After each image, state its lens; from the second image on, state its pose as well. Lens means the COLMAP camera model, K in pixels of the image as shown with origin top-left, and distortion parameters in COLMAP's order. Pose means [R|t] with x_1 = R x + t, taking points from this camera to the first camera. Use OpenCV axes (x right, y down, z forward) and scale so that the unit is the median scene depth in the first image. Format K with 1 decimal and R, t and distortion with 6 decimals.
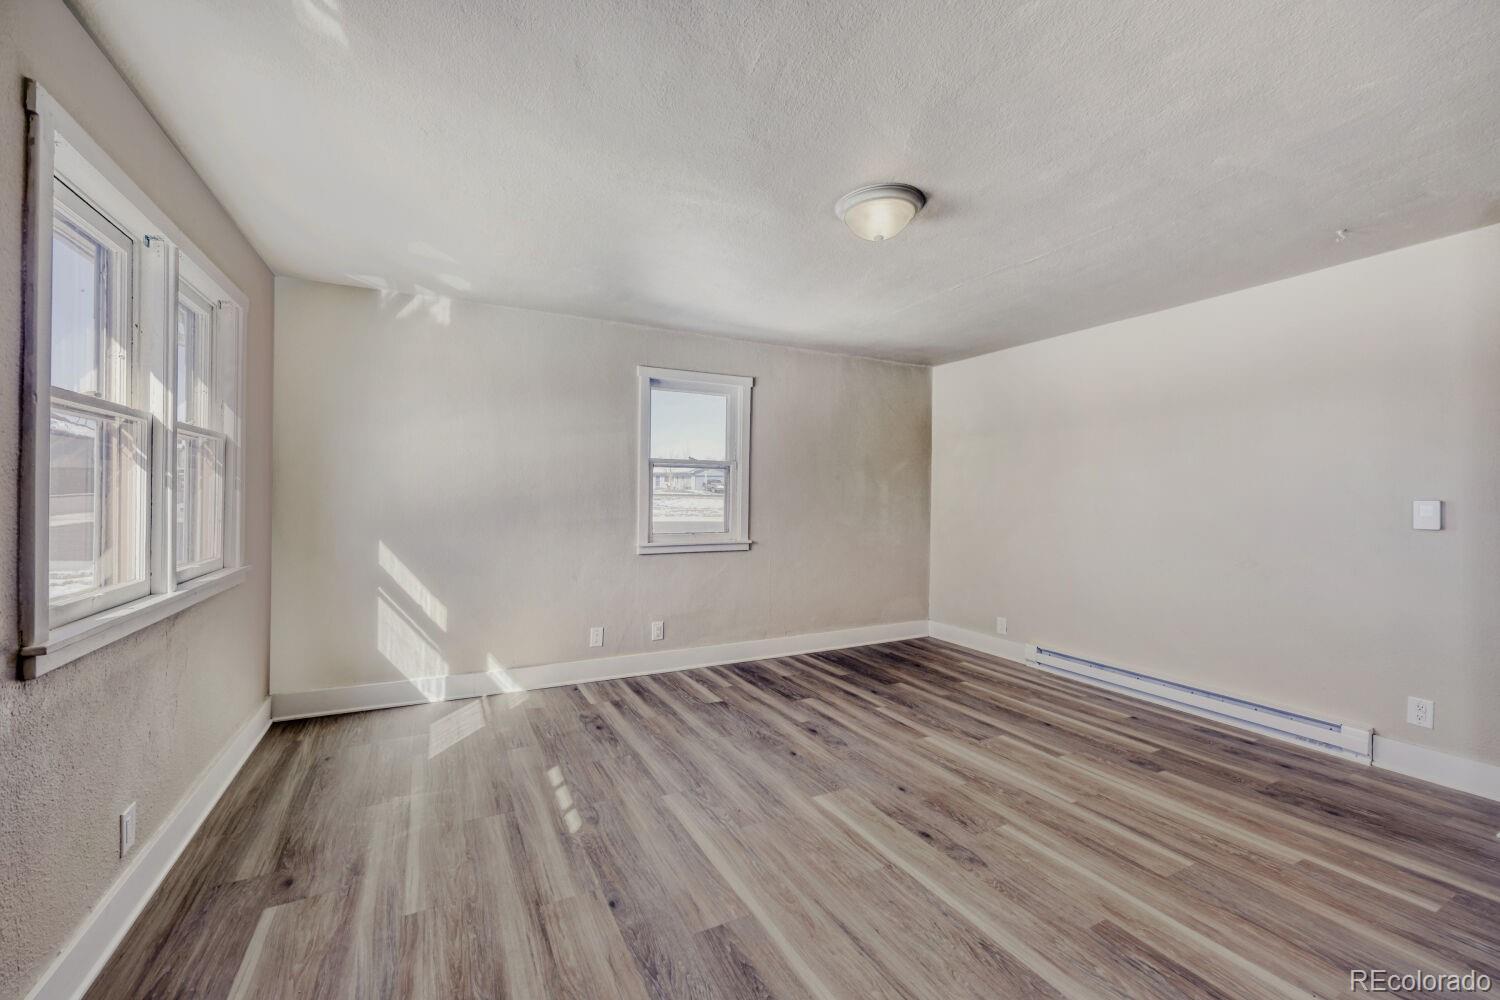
lens RADIAL K [[607.5, 0, 750.3], [0, 607.5, 492.7], [0, 0, 1]] dist [0.013717, 0.000607]
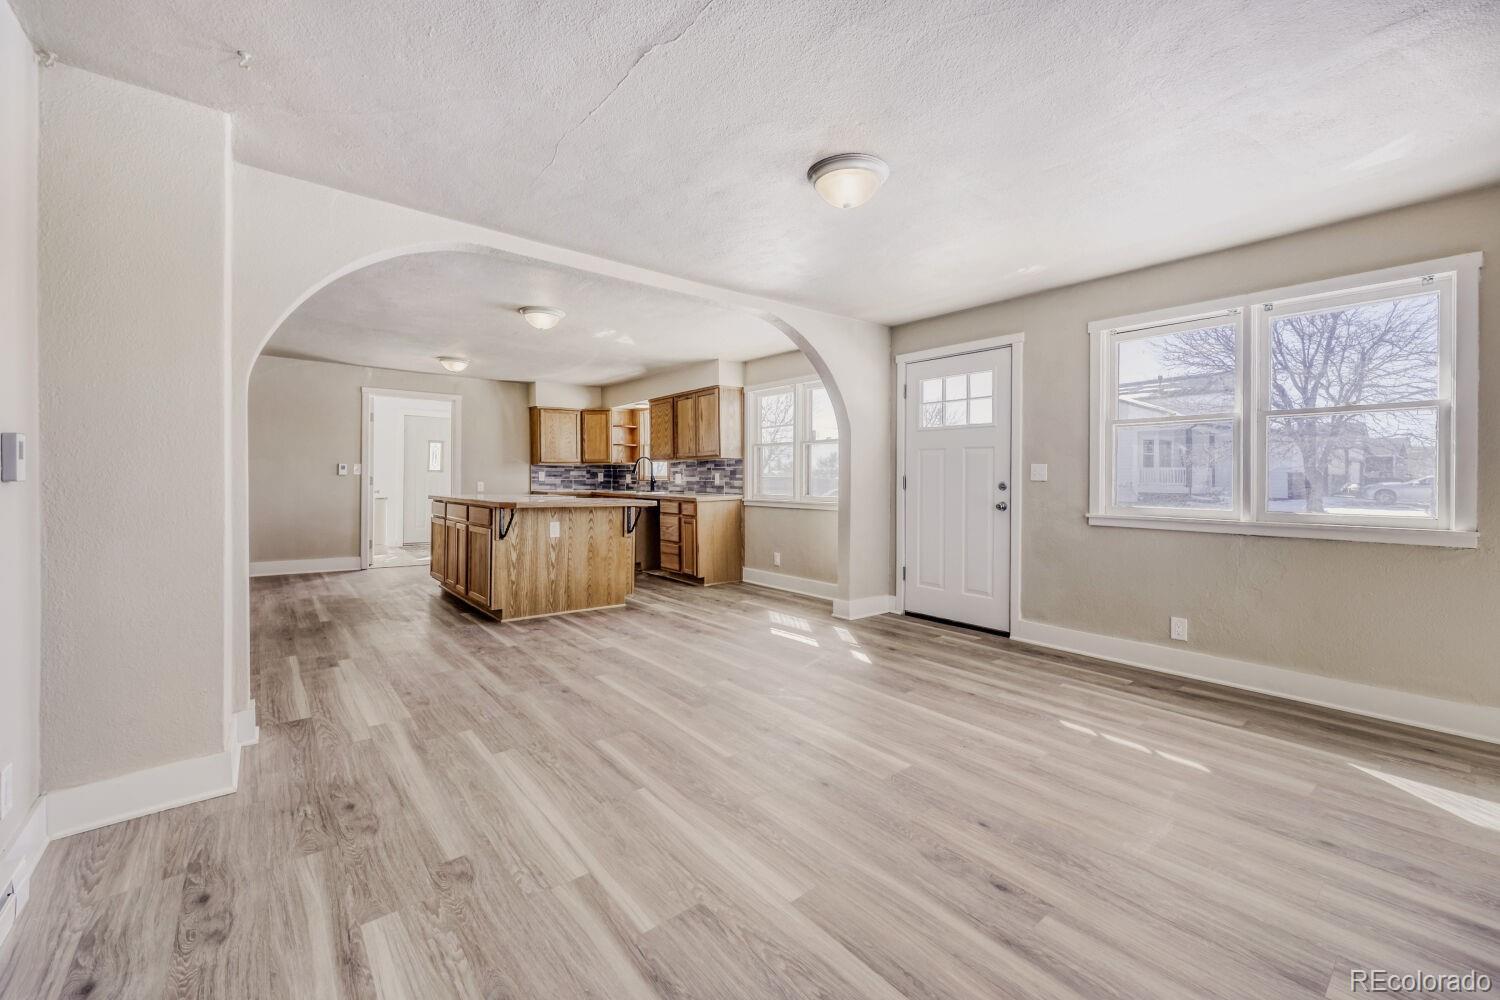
lens RADIAL K [[607.5, 0, 746.0], [0, 607.5, 486.6], [0, 0, 1]] dist [0.013717, 0.000607]
pose [[-0.981559, -0.012225, -0.190771, 0.543677], [-0.014914, 0.999809, 0.012666, 0.046705], [0.190579, 0.015277, -0.981553, 1.870709]]
